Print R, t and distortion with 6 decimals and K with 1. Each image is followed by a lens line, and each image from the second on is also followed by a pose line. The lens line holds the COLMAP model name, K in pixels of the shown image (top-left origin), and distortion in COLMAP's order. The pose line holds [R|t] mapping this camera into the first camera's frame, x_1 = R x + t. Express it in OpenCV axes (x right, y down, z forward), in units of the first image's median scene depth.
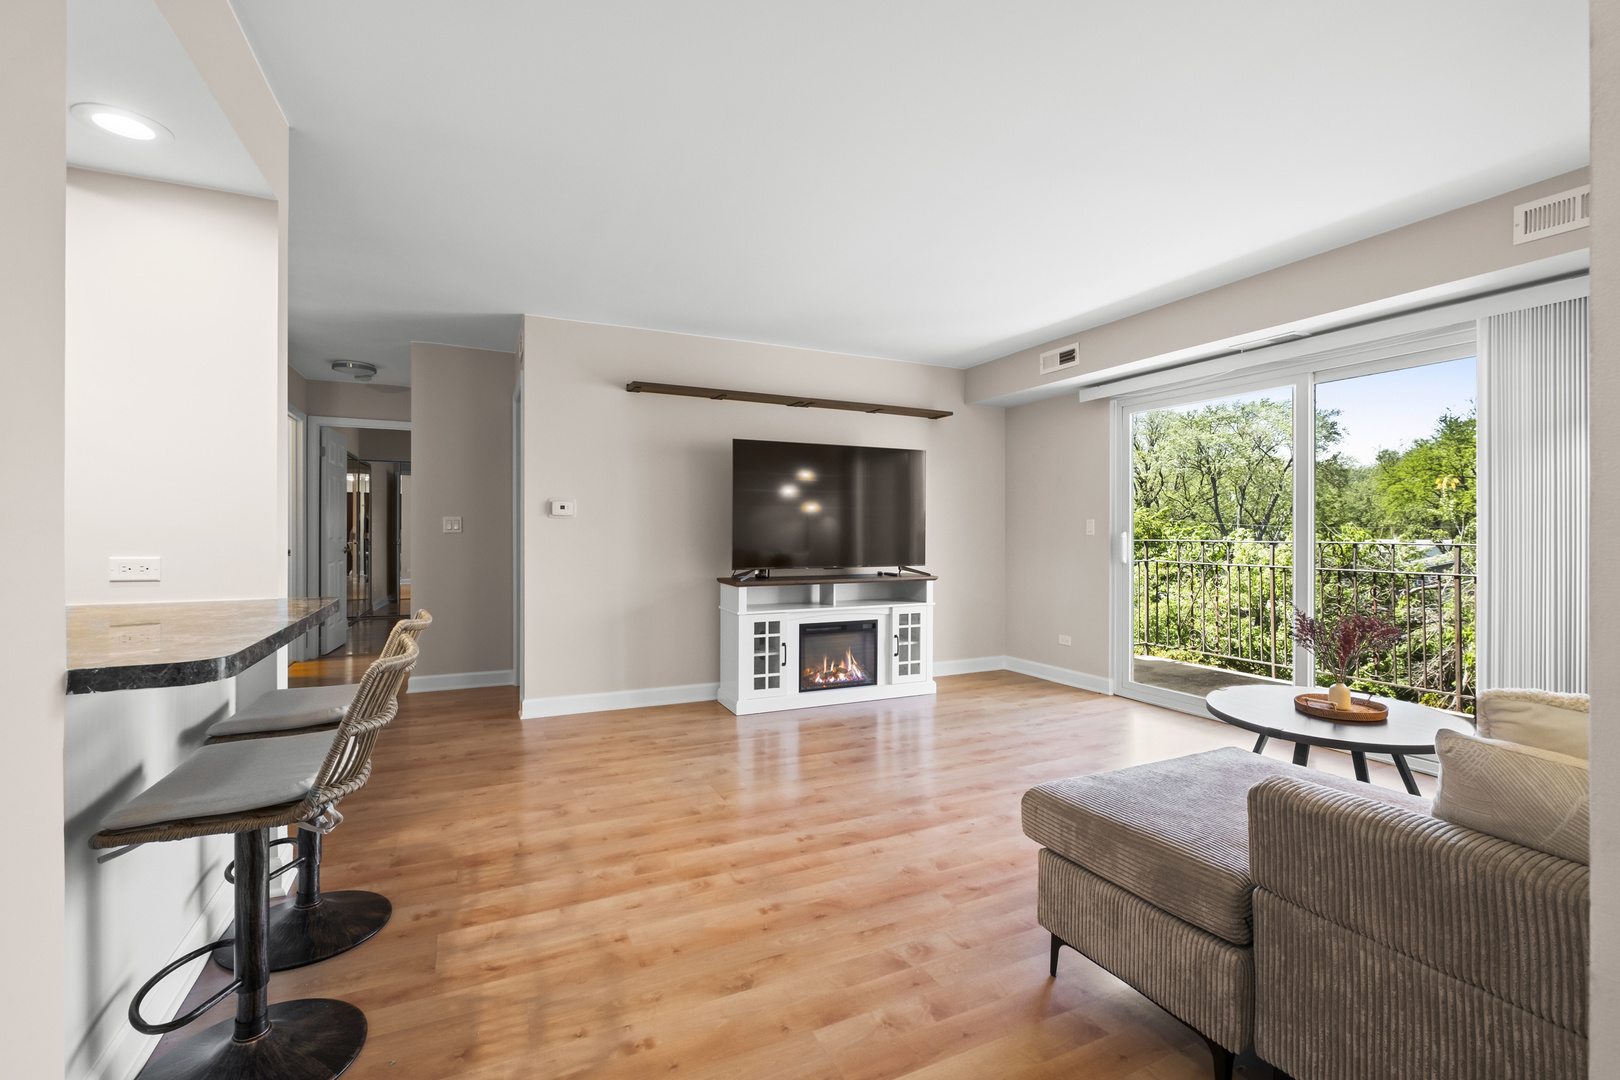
lens RADIAL K [[705.9, 0, 816.3], [0, 705.9, 539.4], [0, 0, 1]] dist [-0.000759, -0.000710]
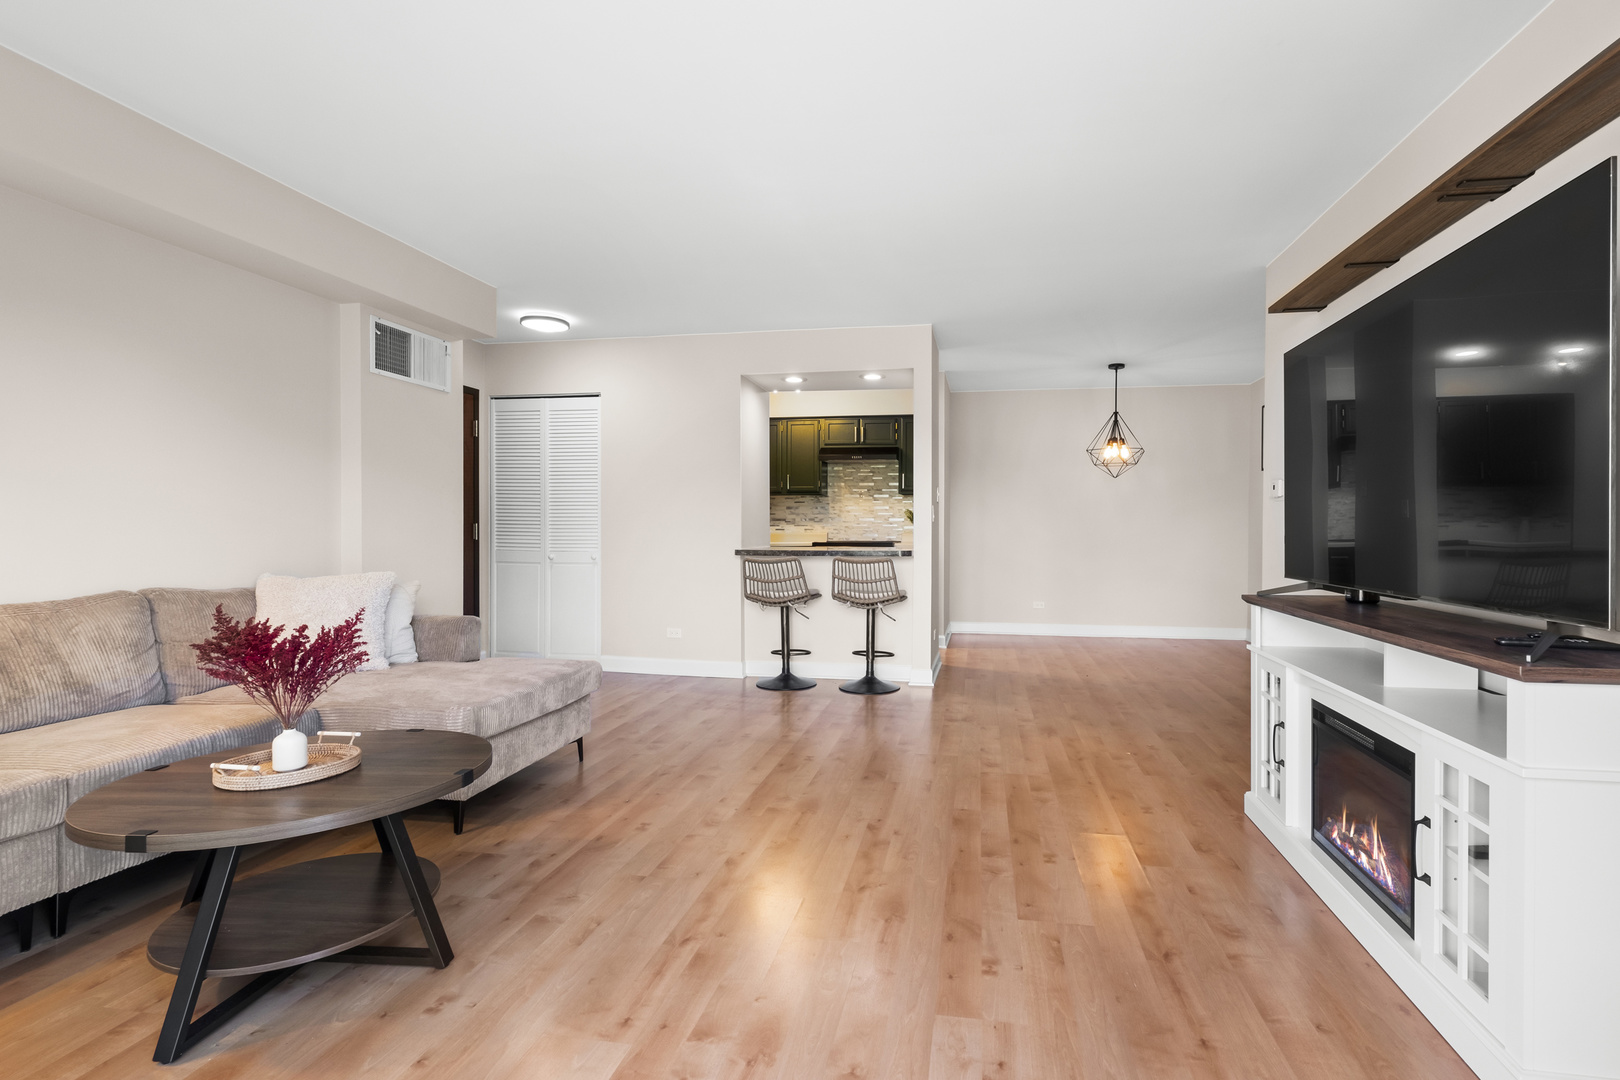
lens RADIAL K [[705.9, 0, 820.4], [0, 705.9, 540.2], [0, 0, 1]] dist [-0.000759, -0.000710]
pose [[-0.603365, 0.006169, -0.797442, 0.767495], [-0.013137, 0.999757, 0.017674, 0.016694], [0.797357, 0.021140, -0.603137, 1.409654]]
